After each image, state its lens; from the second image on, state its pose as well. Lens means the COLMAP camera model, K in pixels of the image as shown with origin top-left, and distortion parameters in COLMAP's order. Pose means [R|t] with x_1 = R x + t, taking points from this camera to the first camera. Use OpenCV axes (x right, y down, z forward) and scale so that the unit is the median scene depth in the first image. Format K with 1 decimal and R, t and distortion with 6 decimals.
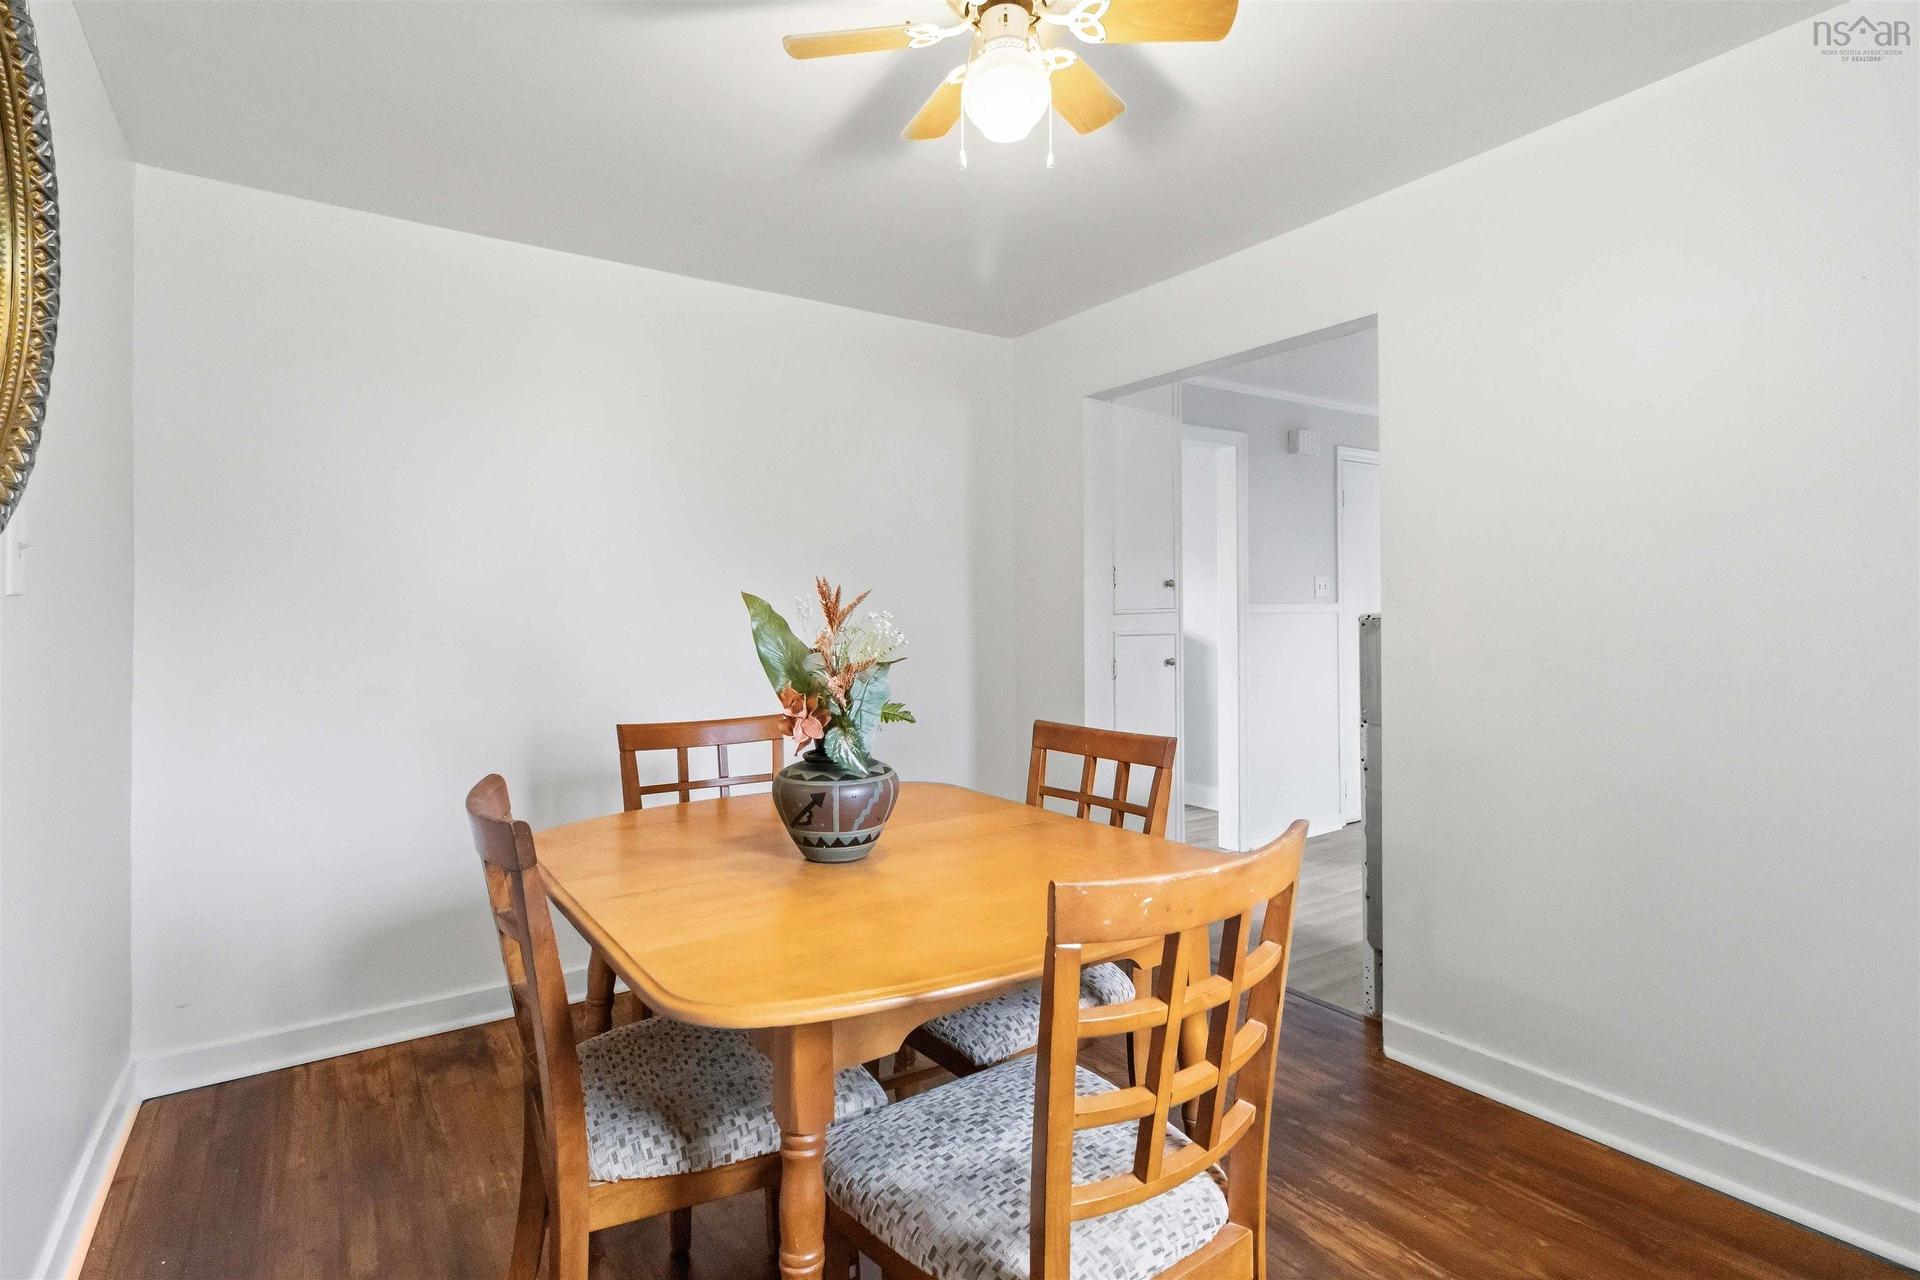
lens RADIAL K [[914.4, 0, 938.1], [0, 914.4, 602.9], [0, 0, 1]] dist [-0.034296, 0.043908]
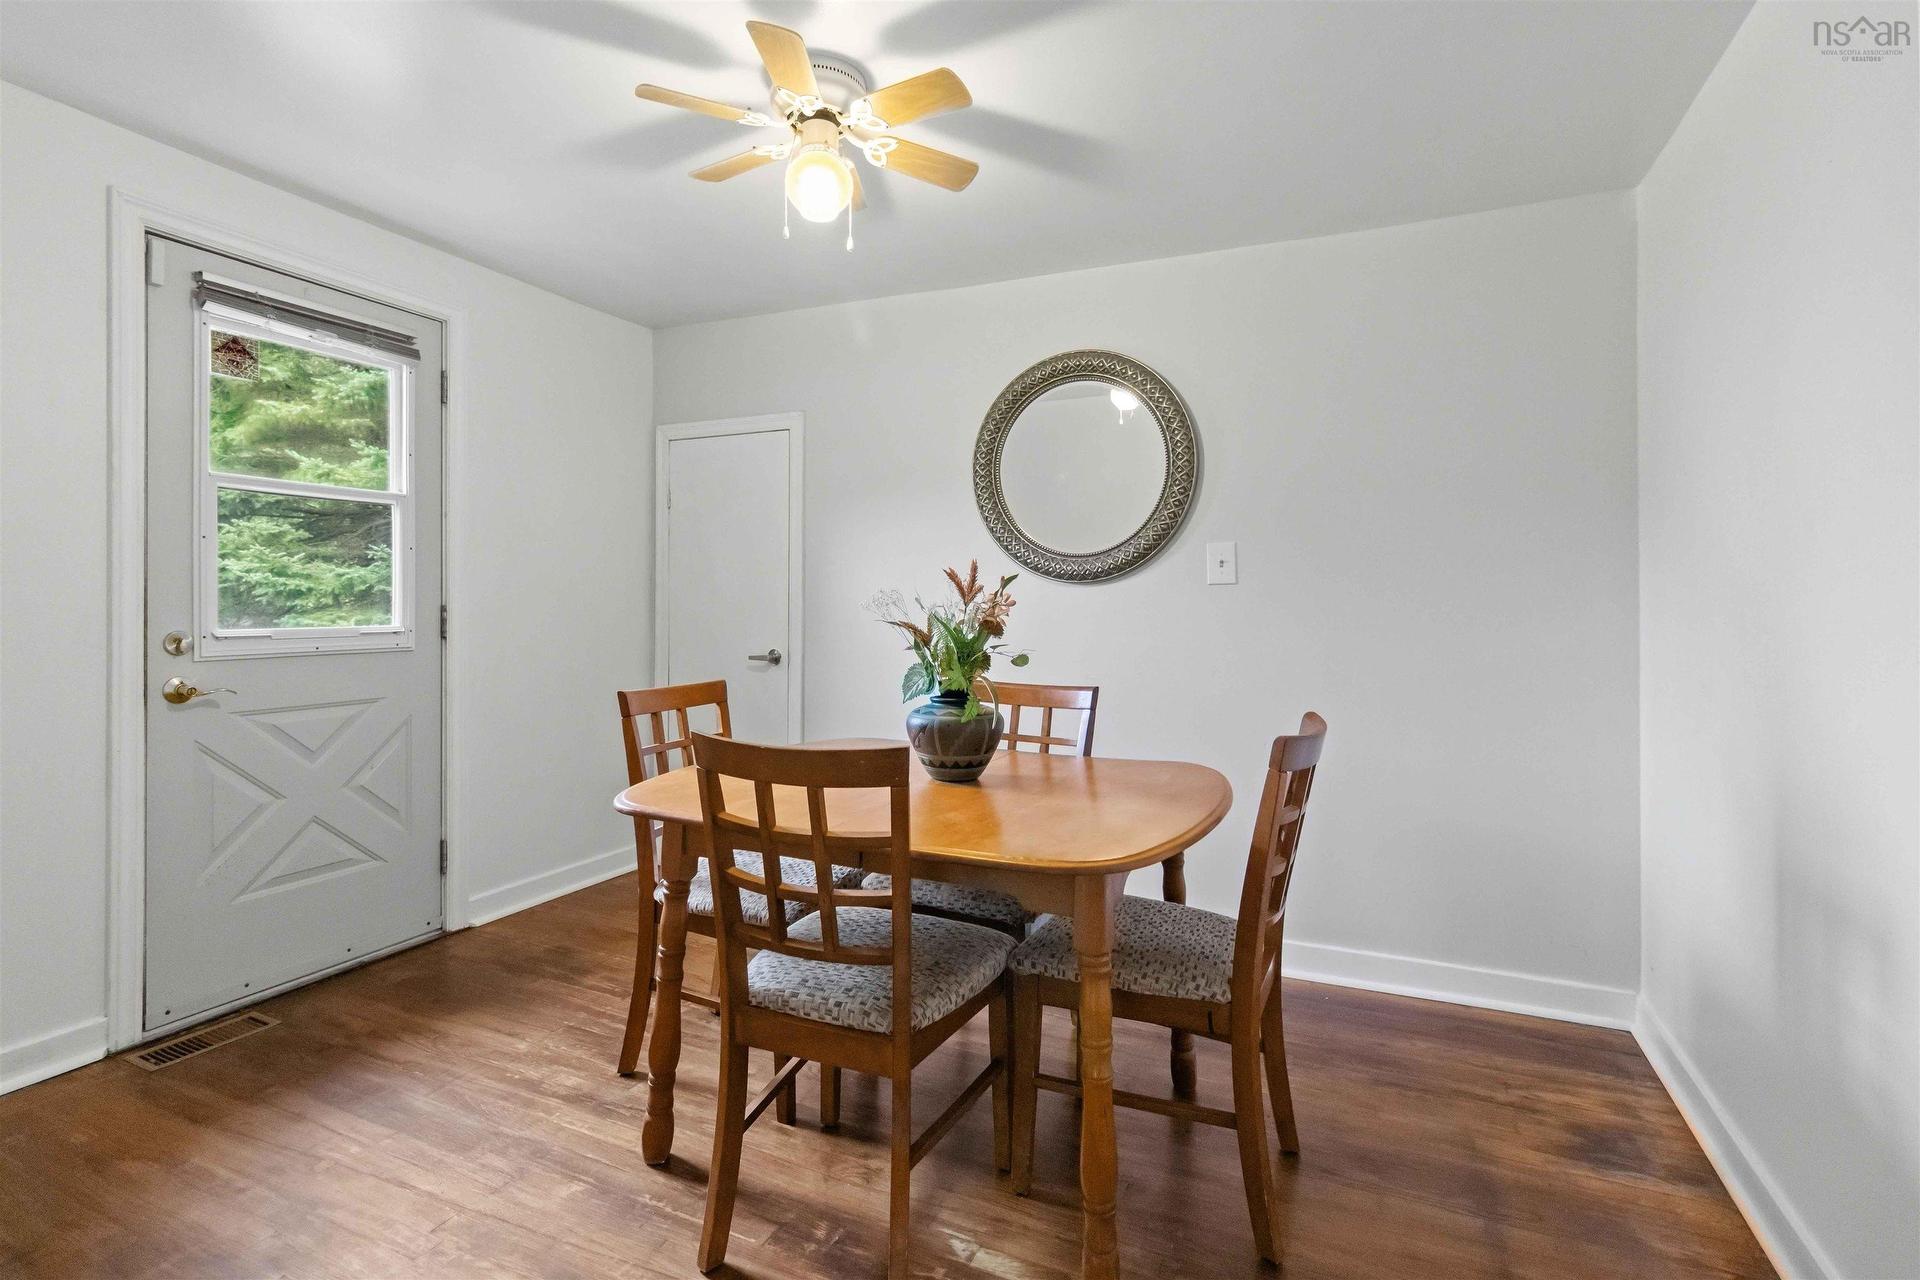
lens RADIAL K [[867.8, 0, 934.0], [0, 867.8, 601.8], [0, 0, 1]] dist [-0.001926, -0.000249]
pose [[-0.880613, 0.011143, -0.473705, 0.388104], [0.020445, 0.999686, -0.014492, 0.009484], [0.473394, -0.022447, -0.880565, 1.506470]]
